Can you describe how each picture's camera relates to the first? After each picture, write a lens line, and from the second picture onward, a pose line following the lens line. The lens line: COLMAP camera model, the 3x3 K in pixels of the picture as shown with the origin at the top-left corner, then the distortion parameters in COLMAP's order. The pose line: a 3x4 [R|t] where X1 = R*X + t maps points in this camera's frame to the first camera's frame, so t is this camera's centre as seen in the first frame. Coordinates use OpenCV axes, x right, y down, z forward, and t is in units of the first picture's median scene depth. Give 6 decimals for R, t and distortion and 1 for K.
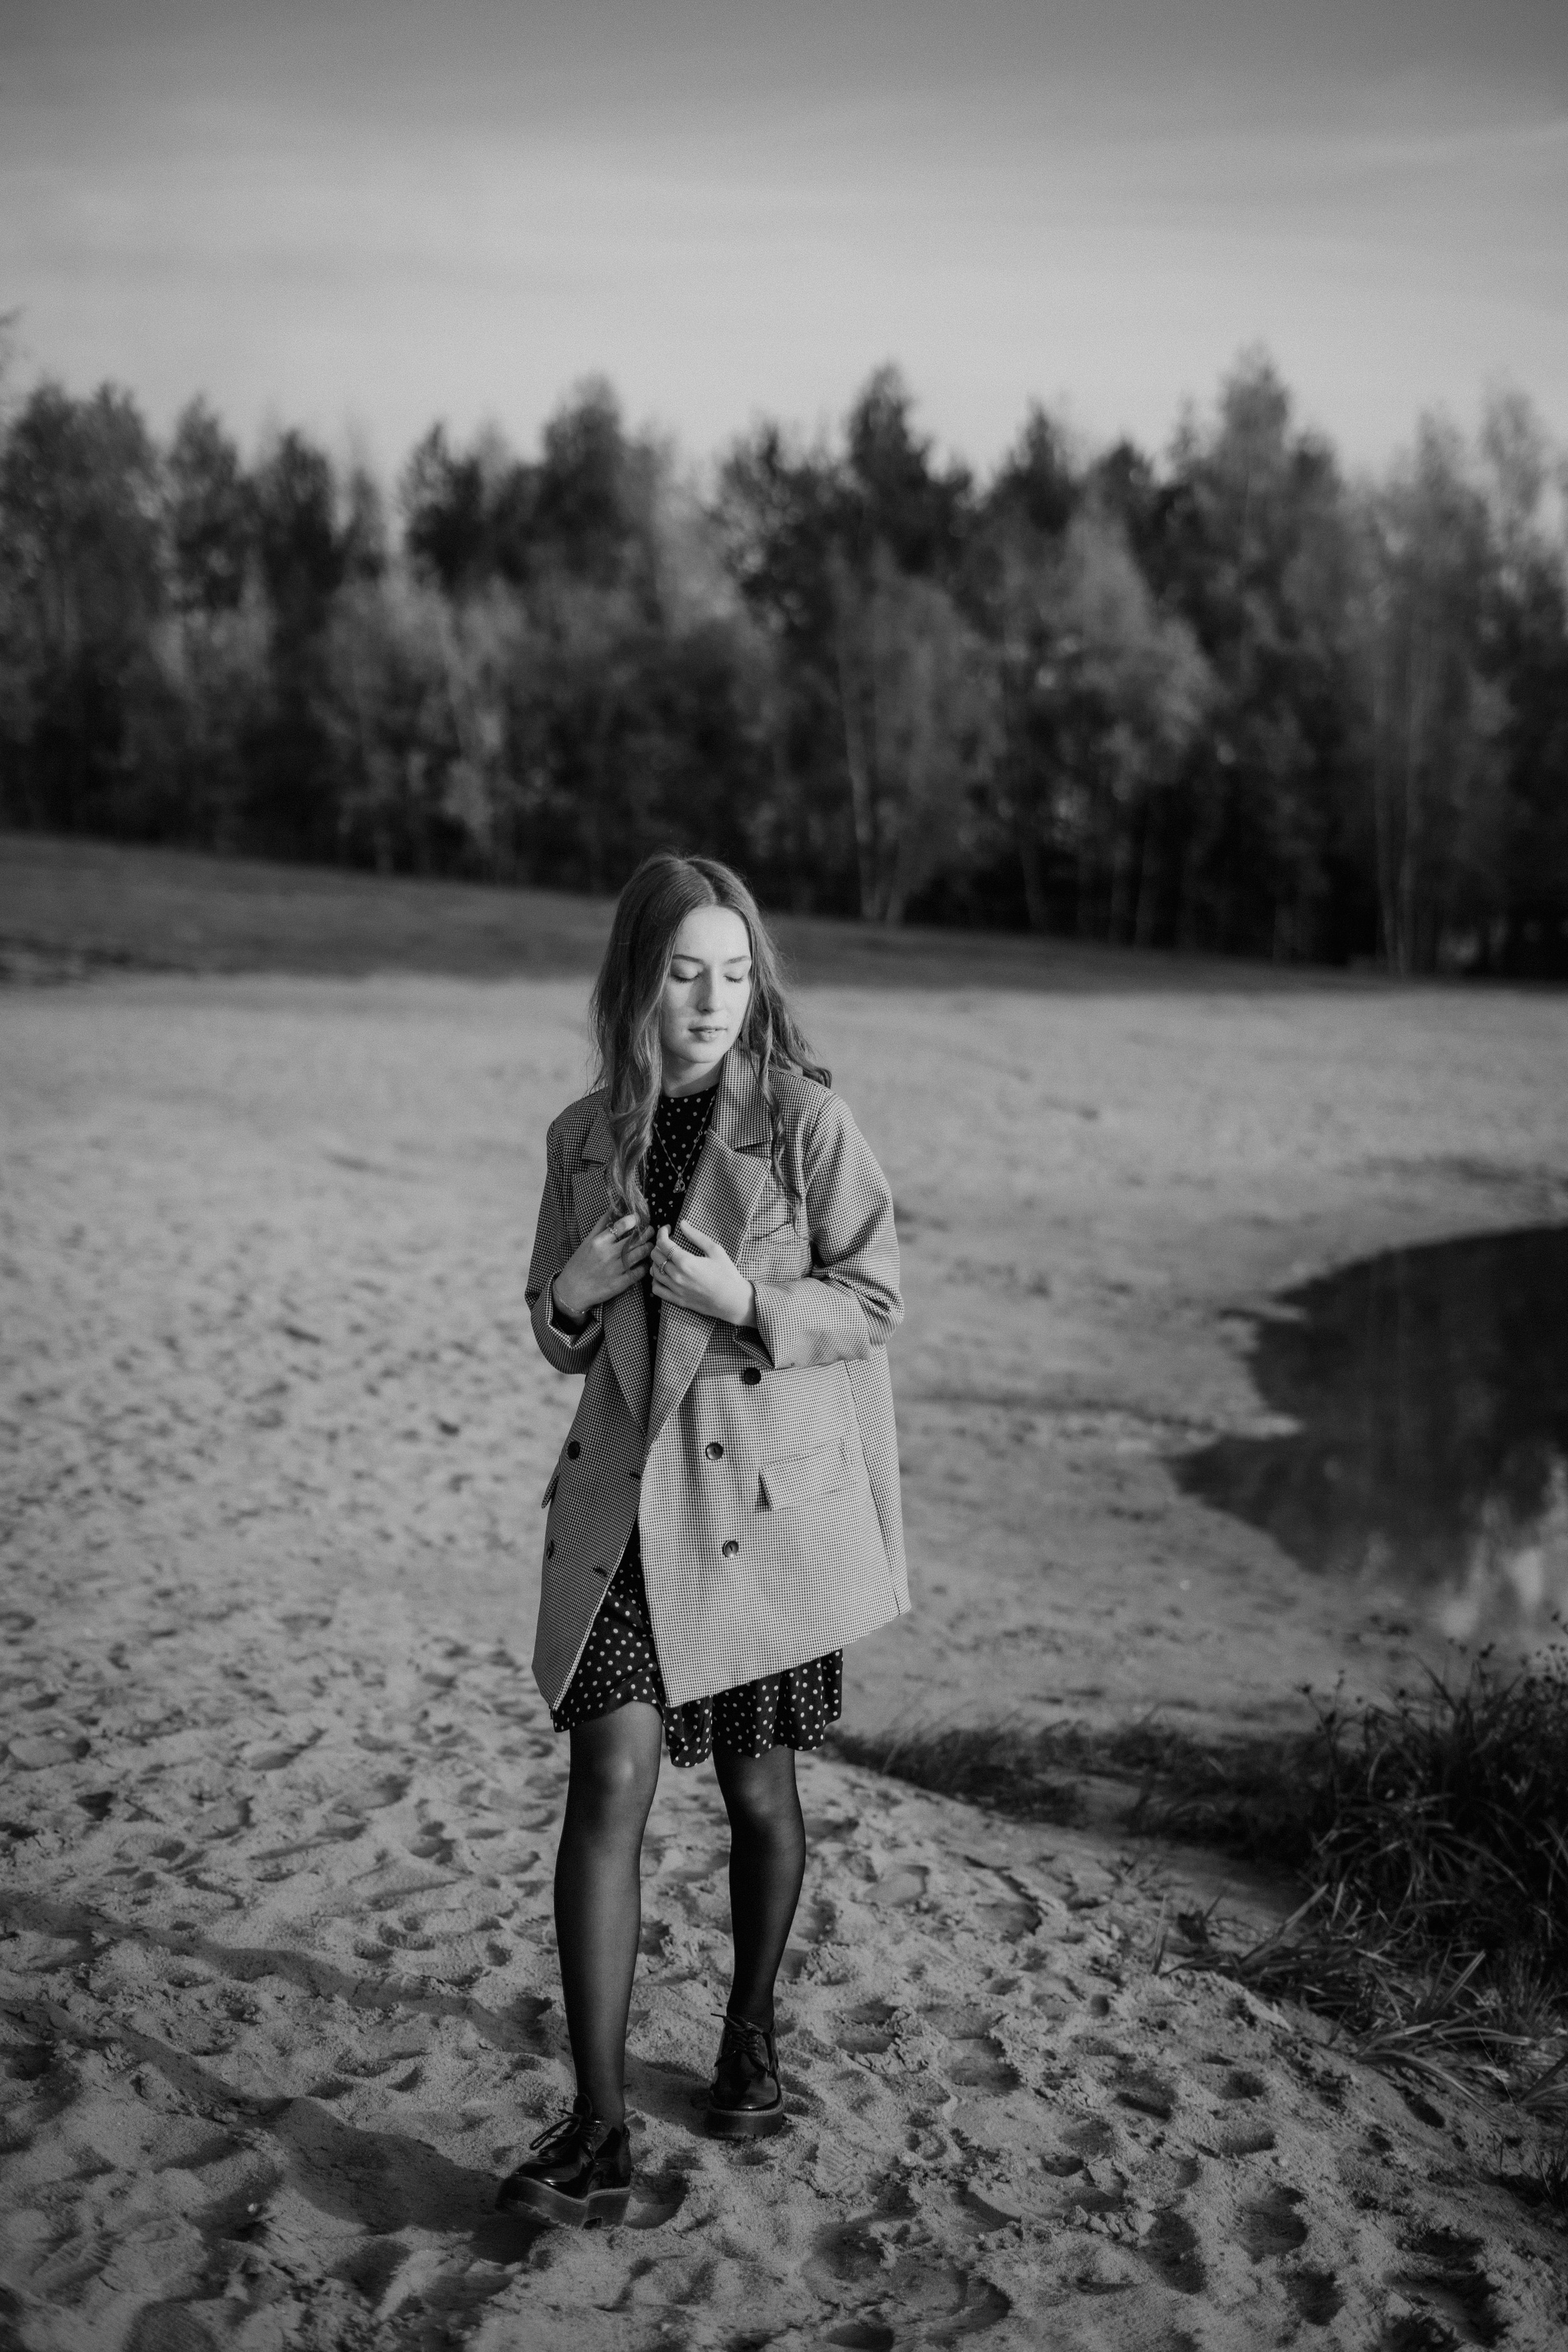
lens RADIAL K [[3386.0, 0, 786.6], [0, 3386.0, 1229.1], [0, 0, 1]] dist [0.283455, -1.279641]
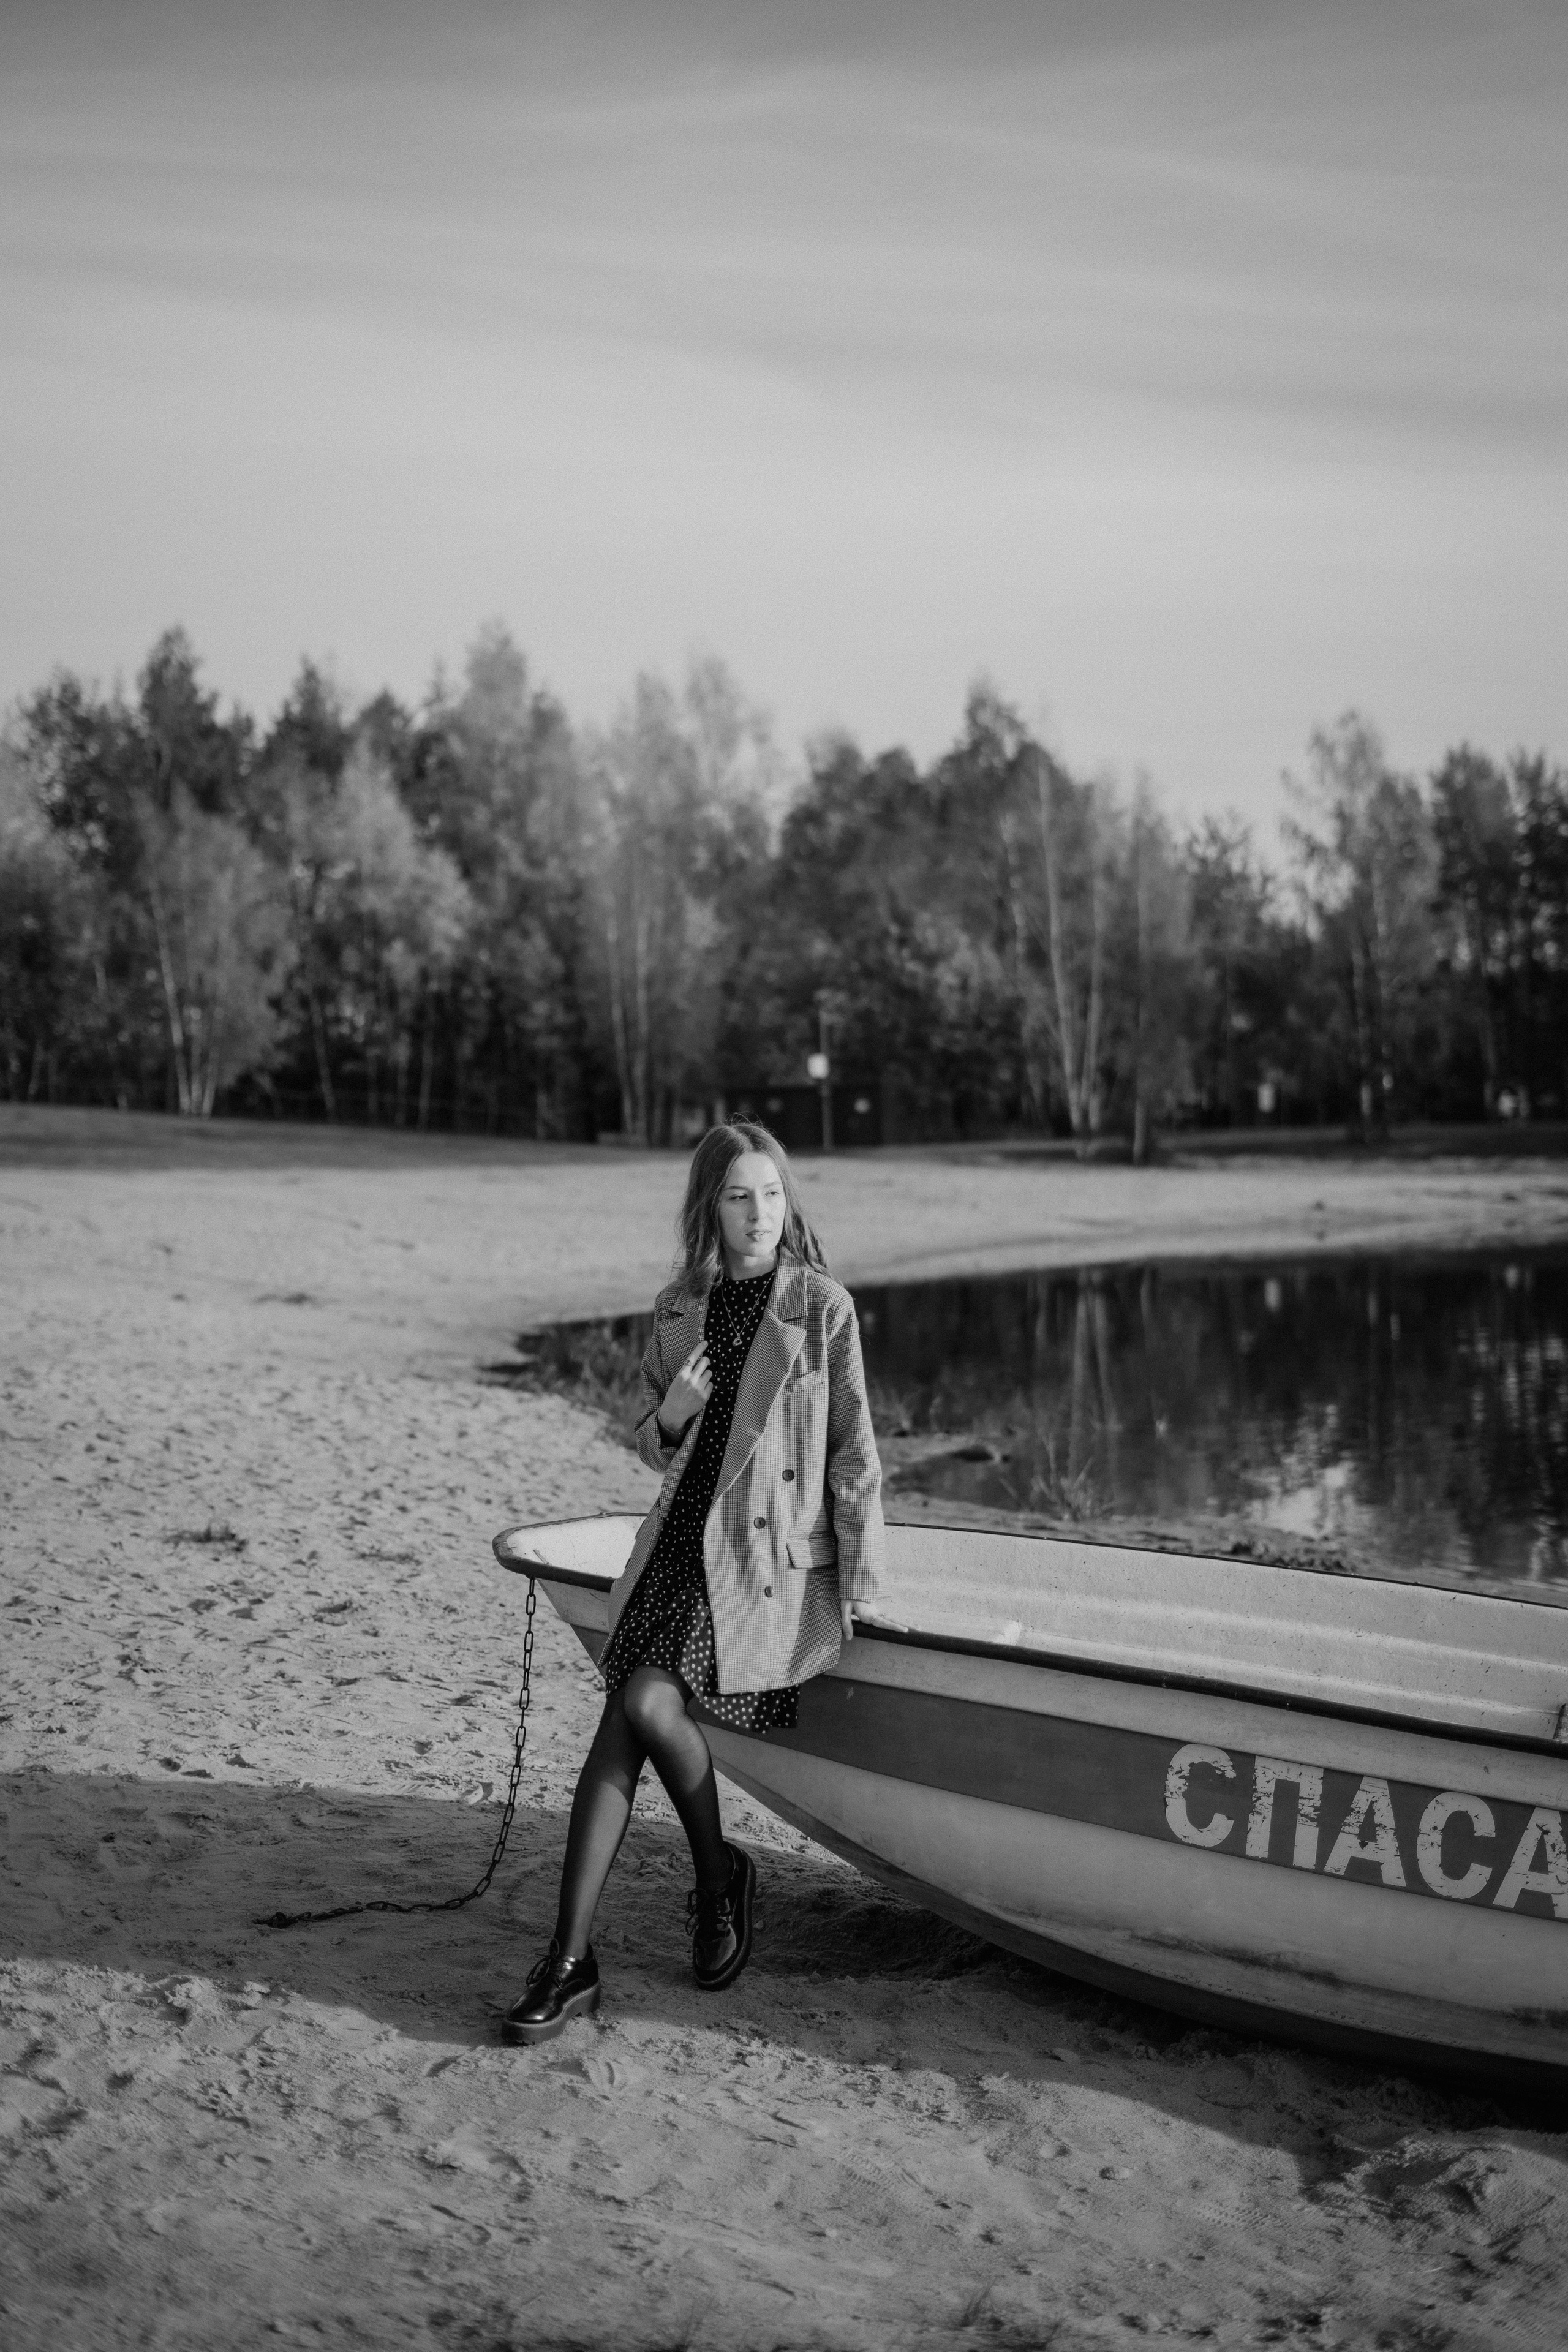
lens RADIAL K [[3809.3, 0, 885.7], [0, 3809.3, 1206.5], [0, 0, 1]] dist [0.289689, -1.521342]
pose [[0.973319, -0.032495, 0.227145, -0.039361], [0.045956, 0.997471, -0.054226, 0.021897], [-0.224808, 0.063218, 0.972350, -0.304661]]
